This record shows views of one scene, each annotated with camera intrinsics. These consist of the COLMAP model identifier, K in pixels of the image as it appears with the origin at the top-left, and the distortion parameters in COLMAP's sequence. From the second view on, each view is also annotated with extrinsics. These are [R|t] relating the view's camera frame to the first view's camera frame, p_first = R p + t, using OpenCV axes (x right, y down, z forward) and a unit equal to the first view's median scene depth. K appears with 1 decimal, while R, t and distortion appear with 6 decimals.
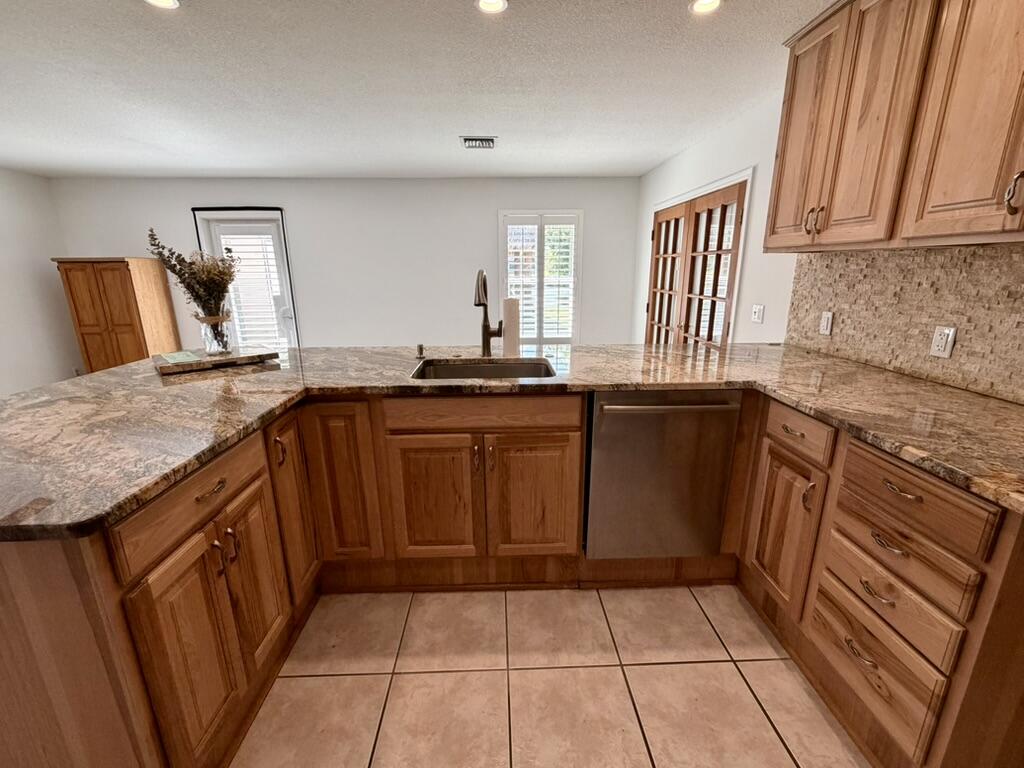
lens RADIAL K [[435.3, 0, 511.2], [0, 435.3, 384.5], [0, 0, 1]] dist [0.003056, -0.000076]
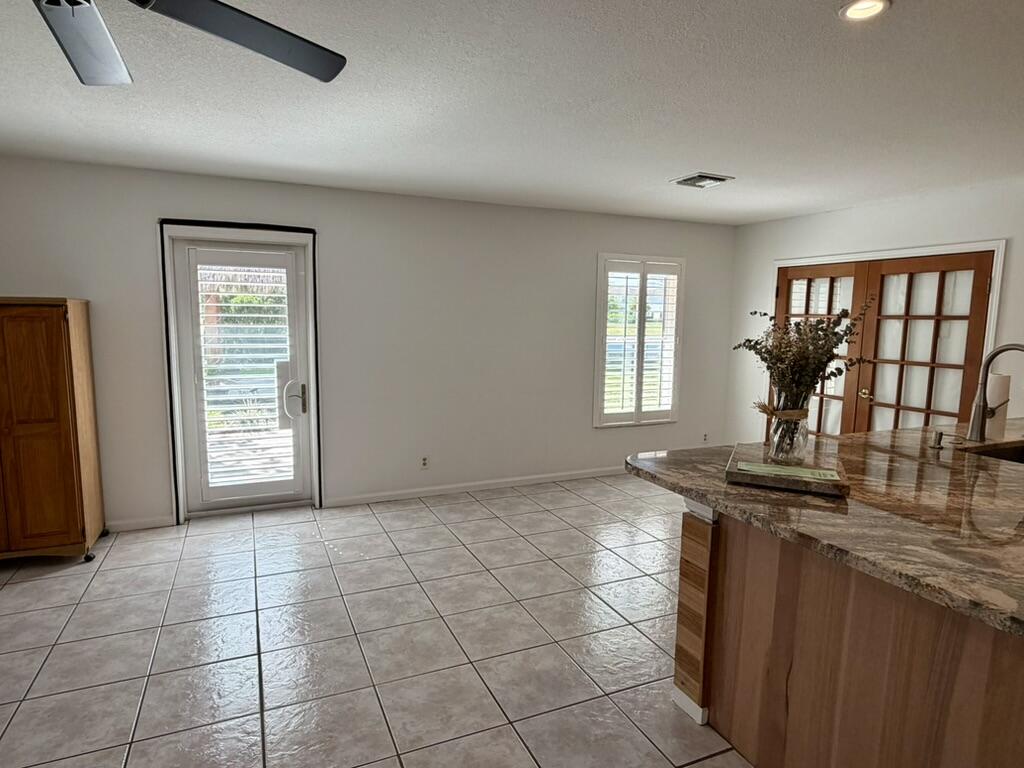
lens RADIAL K [[590.8, 0, 505.9], [0, 590.8, 382.6], [0, 0, 1]] dist [-0.001135, 0.000765]
pose [[0.924687, -0.022457, 0.380065, -1.662782], [0.076733, 0.988767, -0.128266, -0.125417], [-0.372915, 0.147769, 0.916023, 0.340617]]
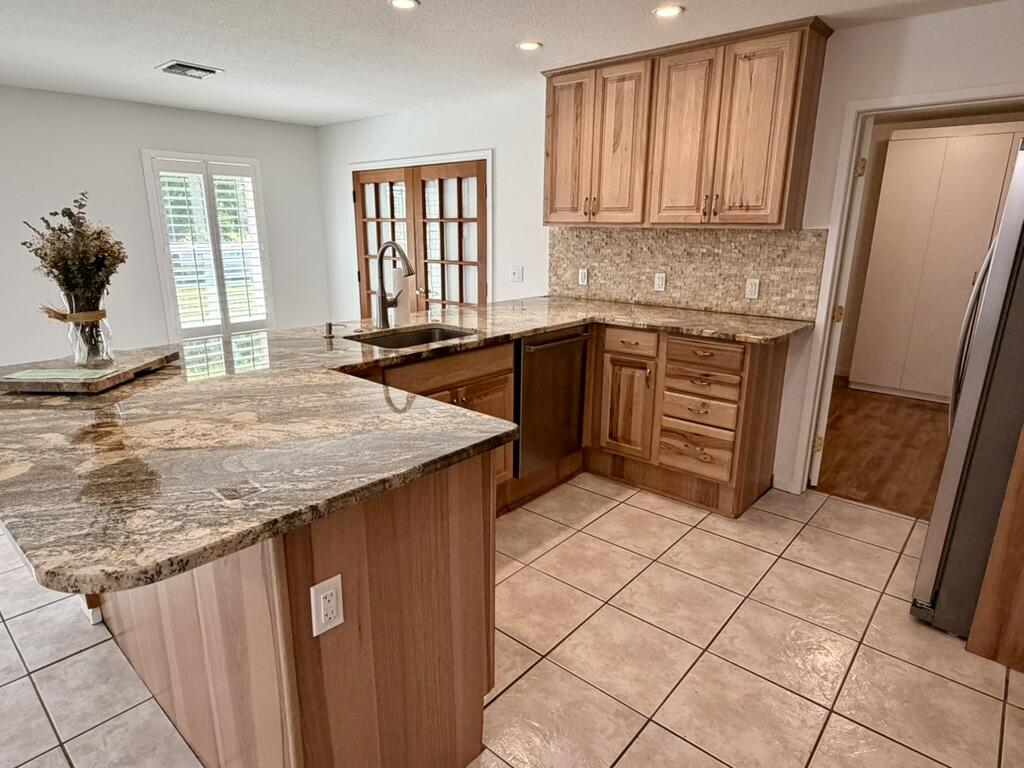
lens RADIAL K [[590.8, 0, 507.0], [0, 590.8, 384.3], [0, 0, 1]] dist [-0.001135, 0.000765]
pose [[0.683758, -0.180092, 0.707137, -1.027604], [0.178270, 0.980929, 0.077444, 0.007958], [-0.707598, 0.073108, 0.702823, -0.158449]]
